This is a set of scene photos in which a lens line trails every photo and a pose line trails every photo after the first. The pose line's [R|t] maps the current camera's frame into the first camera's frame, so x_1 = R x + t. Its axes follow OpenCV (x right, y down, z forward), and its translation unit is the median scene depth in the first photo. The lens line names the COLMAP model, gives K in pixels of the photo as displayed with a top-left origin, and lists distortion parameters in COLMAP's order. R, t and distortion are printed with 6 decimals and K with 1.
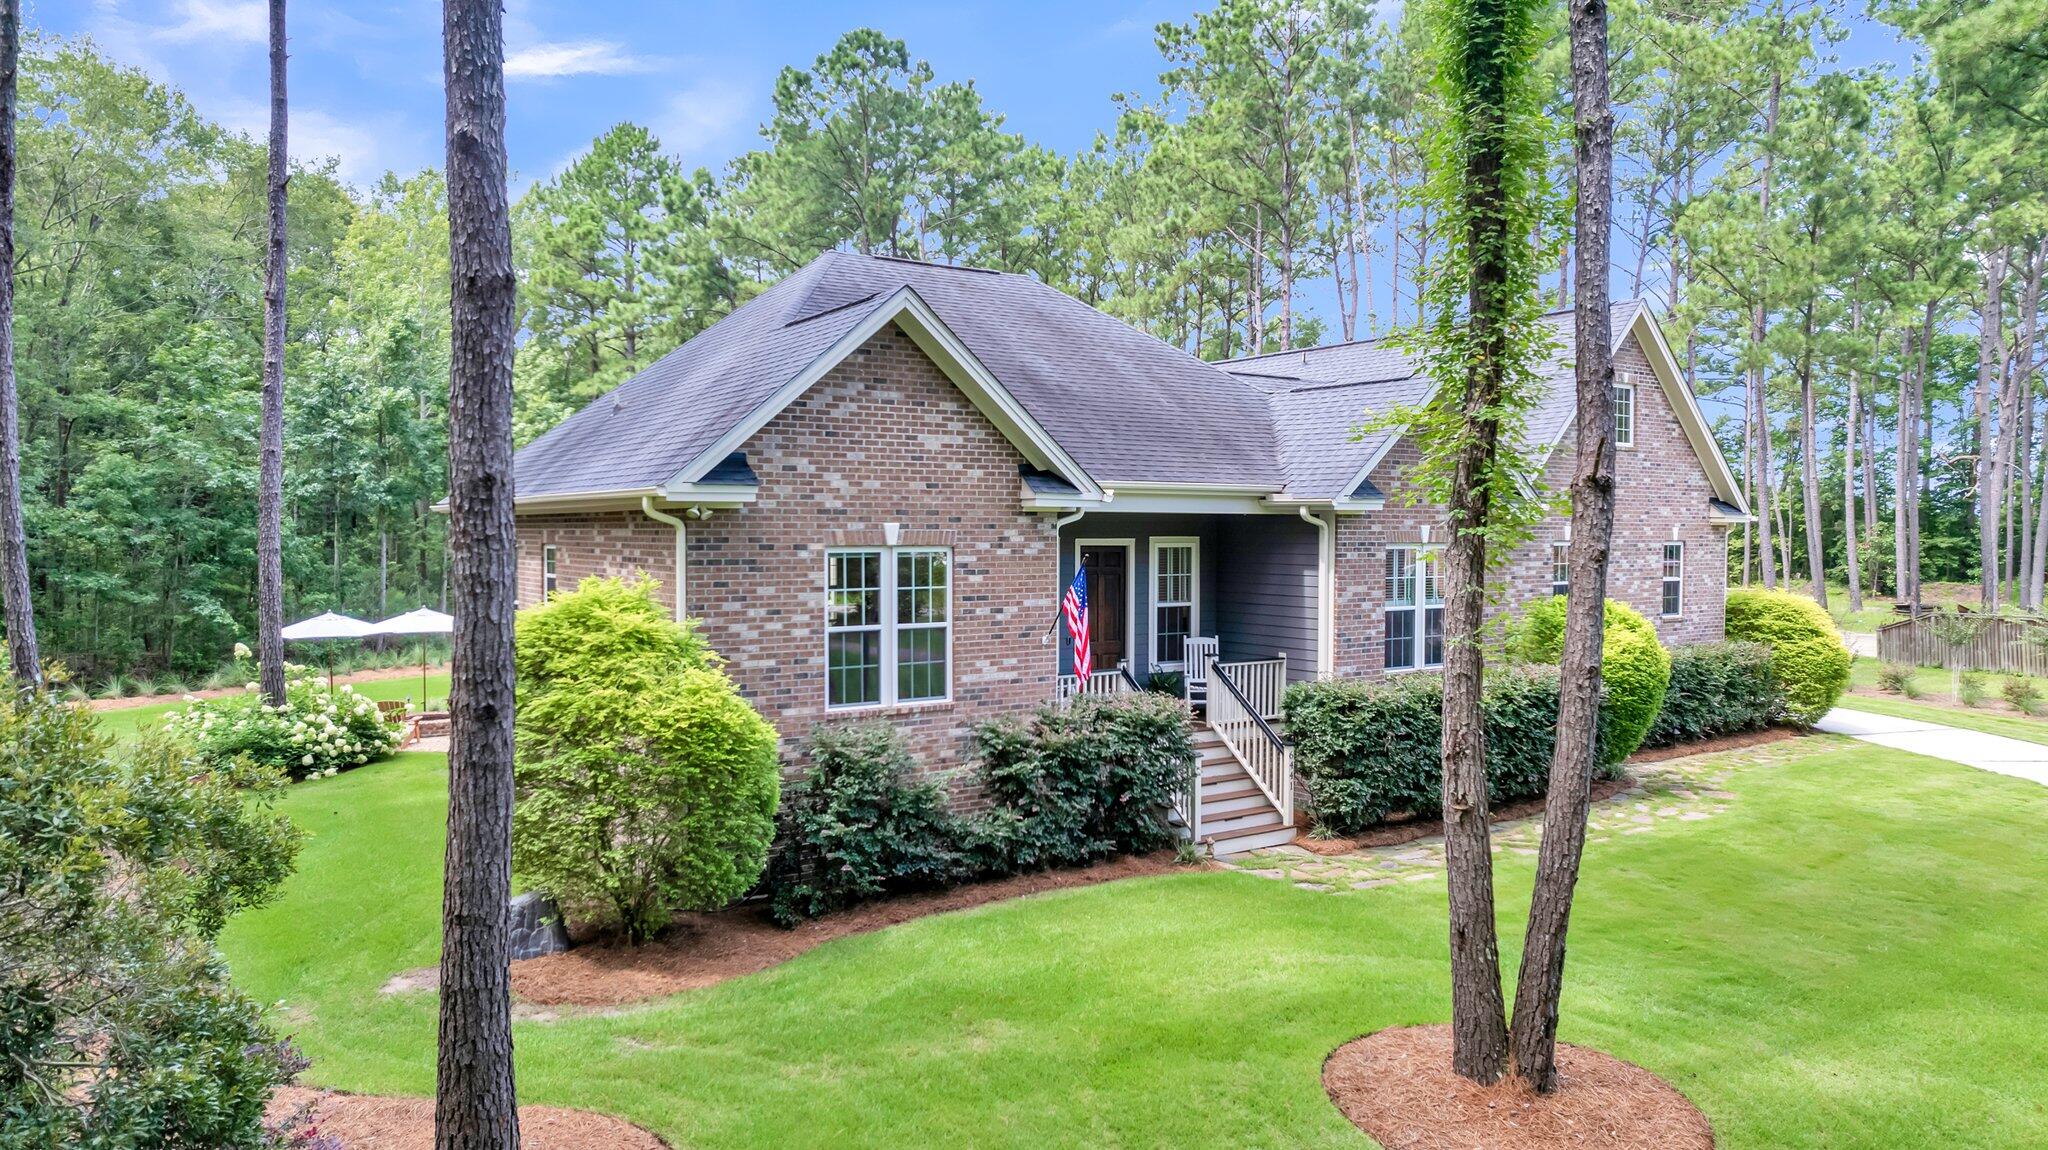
lens RADIAL K [[1323.1, 0, 1065.1], [0, 1323.1, 639.1], [0, 0, 1]] dist [-0.027776, 0.001650]
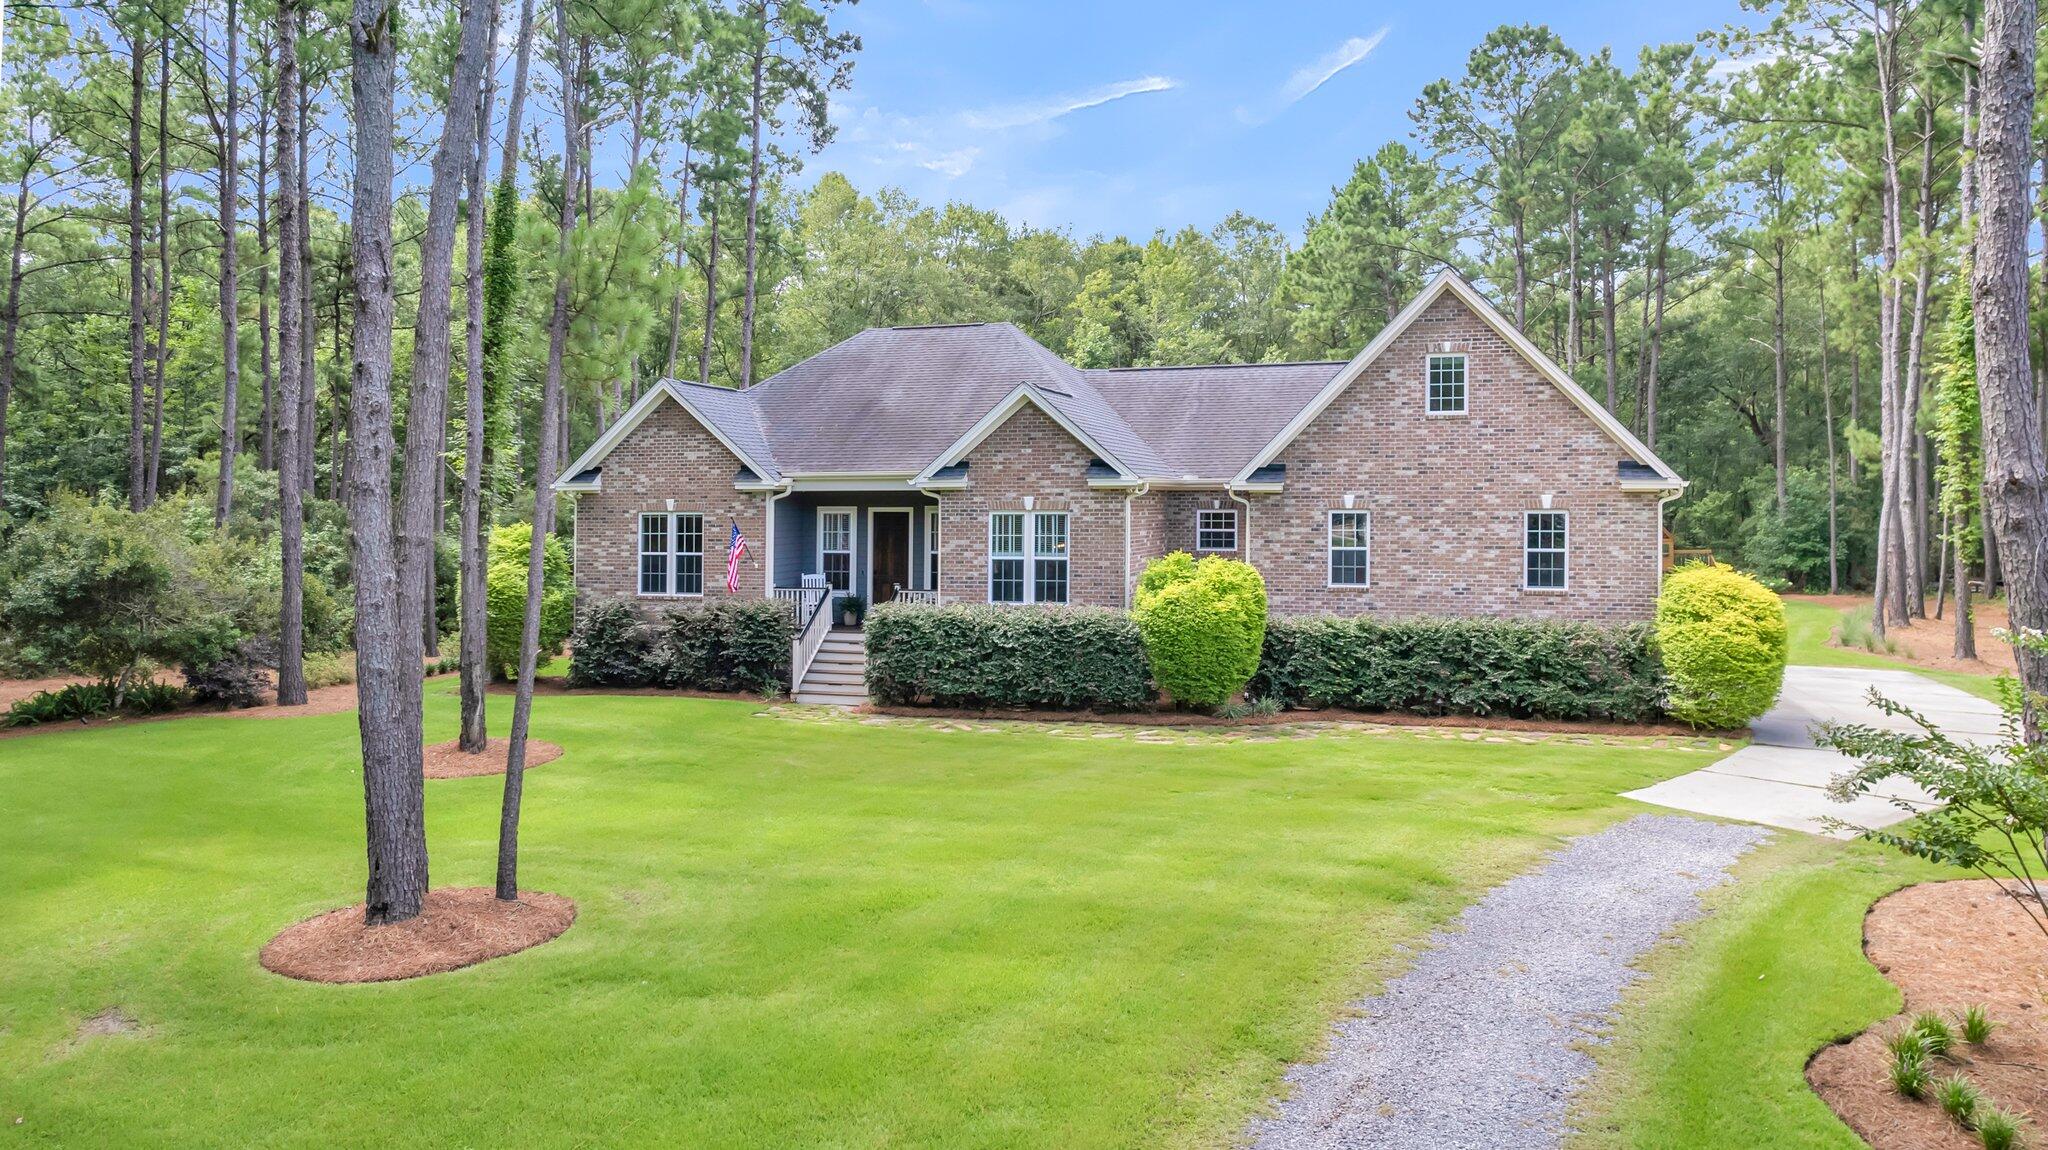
lens RADIAL K [[1370.4, 0, 1024.0], [0, 1370.4, 575.0], [0, 0, 1]] dist [-0.041344, 0.000805]
pose [[0.611566, 0.036015, -0.790373, 1.656312], [-0.060489, 0.998168, -0.001322, -0.006272], [0.788878, 0.048618, 0.612624, 0.185653]]
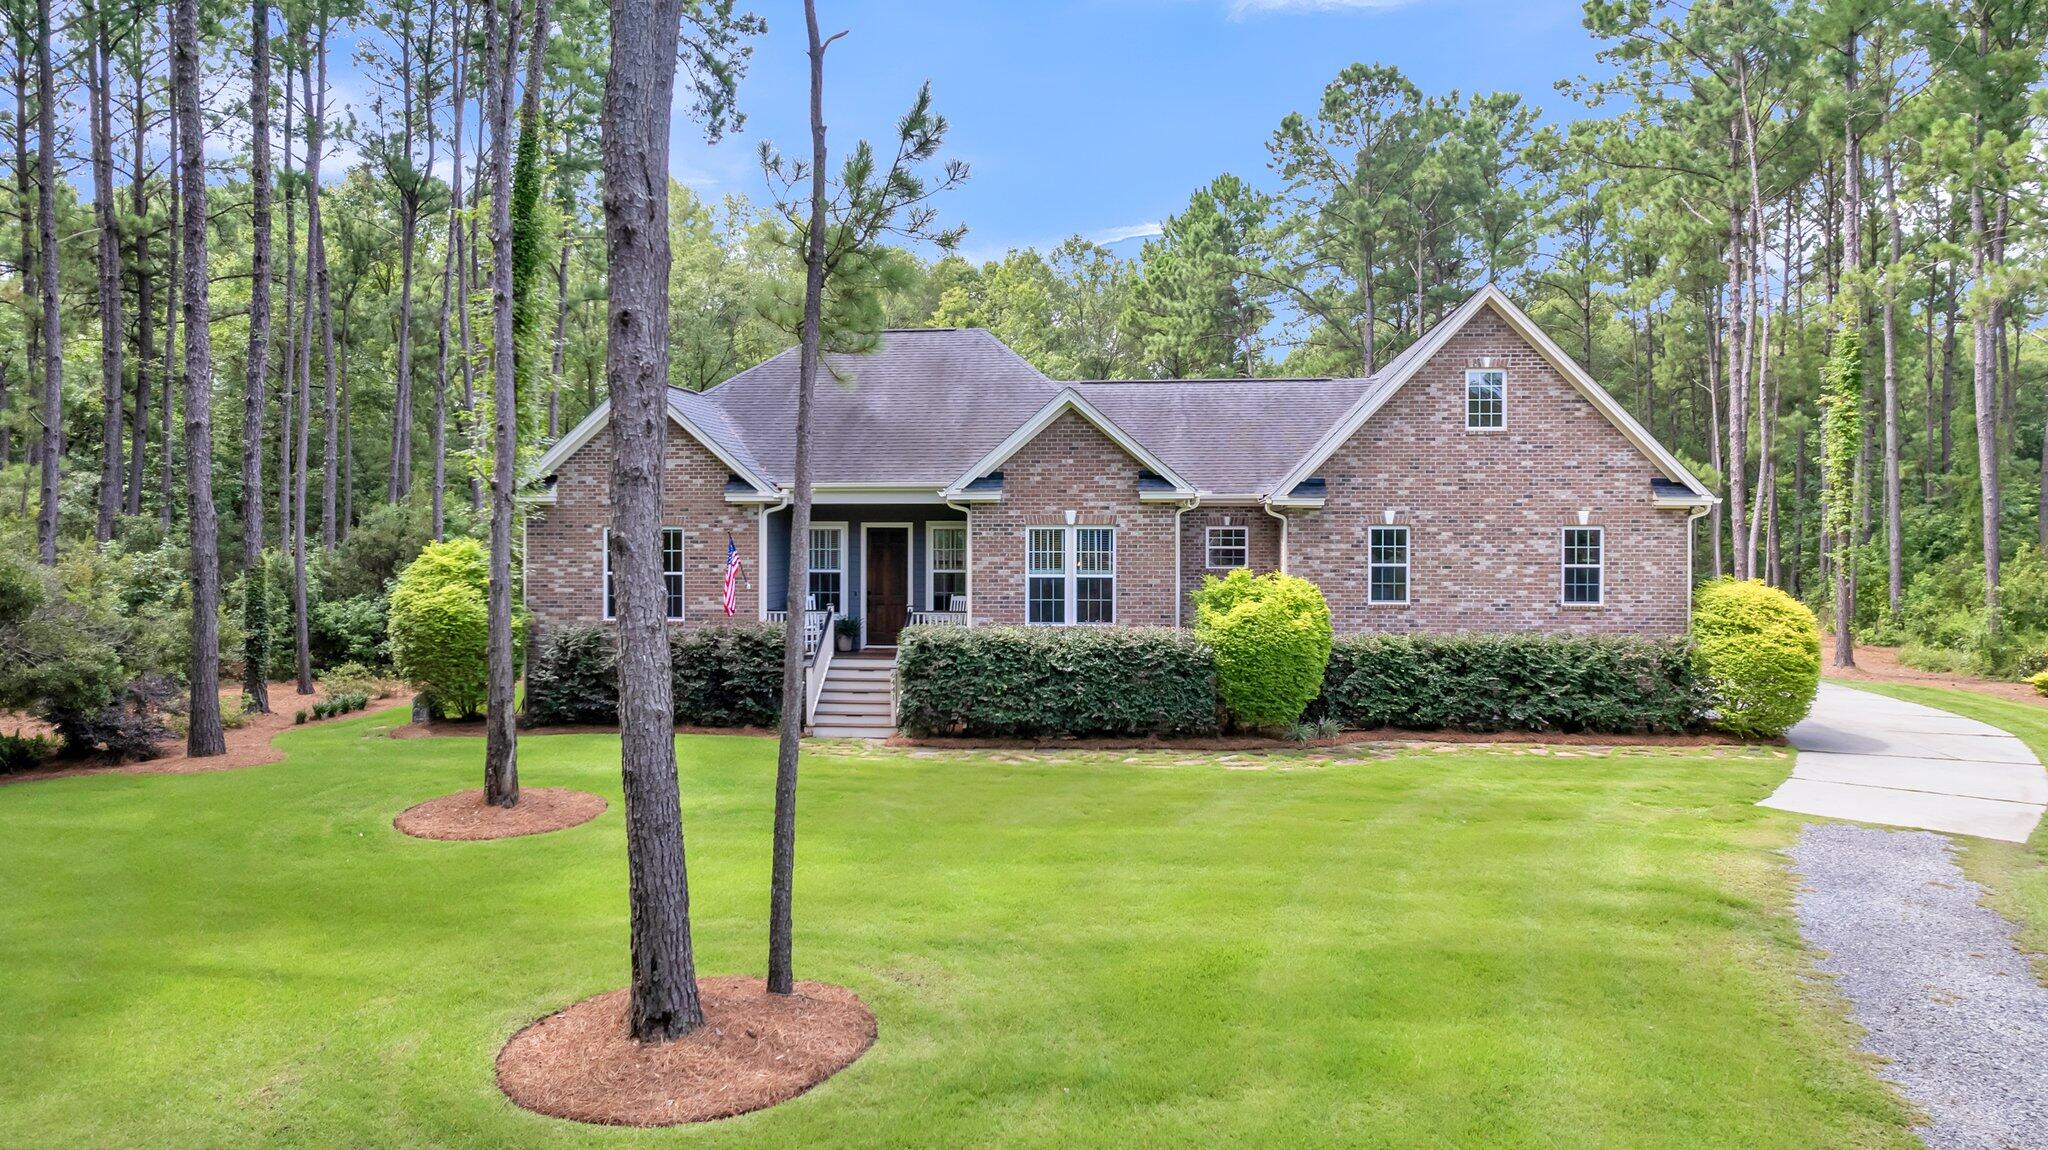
lens RADIAL K [[1342.3, 0, 1038.8], [0, 1342.3, 623.3], [0, 0, 1]] dist [-0.033486, 0.007621]
pose [[0.759025, 0.041882, -0.649713, 1.308316], [-0.051757, 0.998652, 0.003911, 0.020877], [0.649001, 0.030659, 0.760170, 0.022253]]
